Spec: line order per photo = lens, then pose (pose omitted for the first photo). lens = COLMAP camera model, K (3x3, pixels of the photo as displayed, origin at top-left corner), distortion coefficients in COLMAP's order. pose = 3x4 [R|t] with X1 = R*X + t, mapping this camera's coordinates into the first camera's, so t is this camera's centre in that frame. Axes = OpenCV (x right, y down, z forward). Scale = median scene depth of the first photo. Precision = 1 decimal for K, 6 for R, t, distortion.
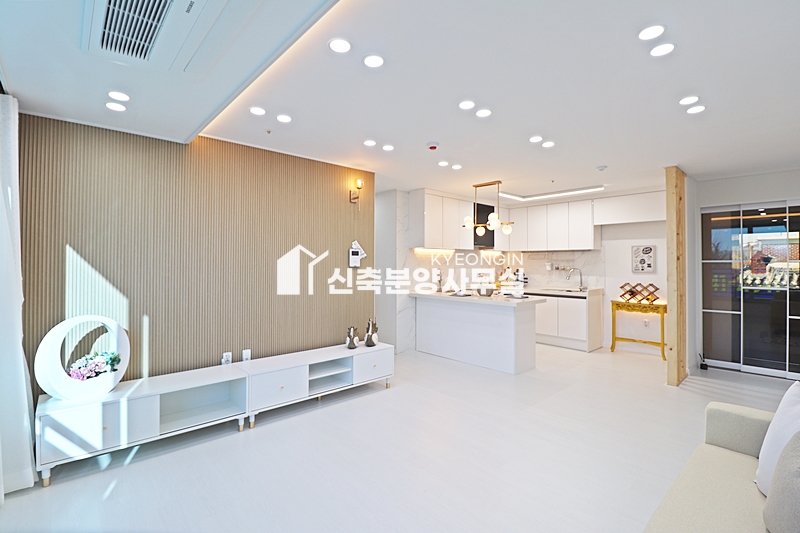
lens RADIAL K [[370.9, 0, 398.9], [0, 370.9, 262.1], [0, 0, 1]] dist [-0.015689, -0.000228]
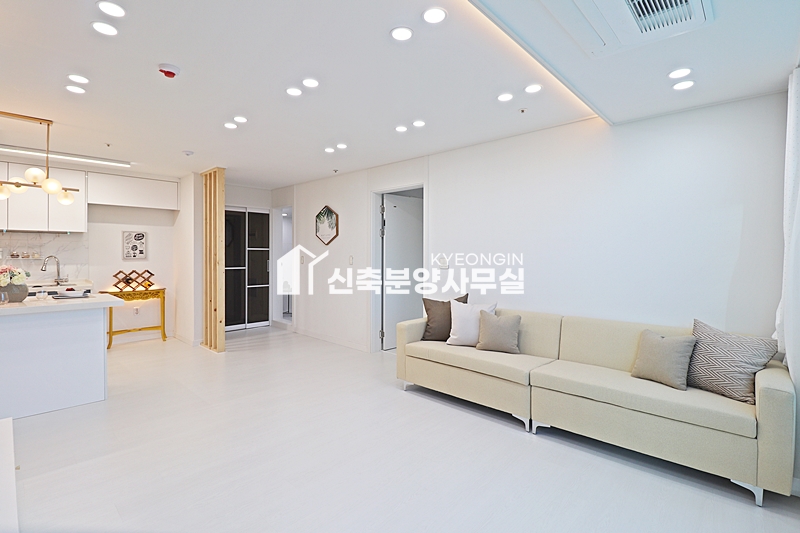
lens RADIAL K [[370.9, 0, 399.0], [0, 370.9, 261.7], [0, 0, 1]] dist [-0.015689, -0.000228]
pose [[-0.075779, -0.024323, 0.996828, -0.361563], [-0.007596, 0.999688, 0.023815, 0.006544], [-0.997096, -0.005768, -0.075940, 0.377153]]
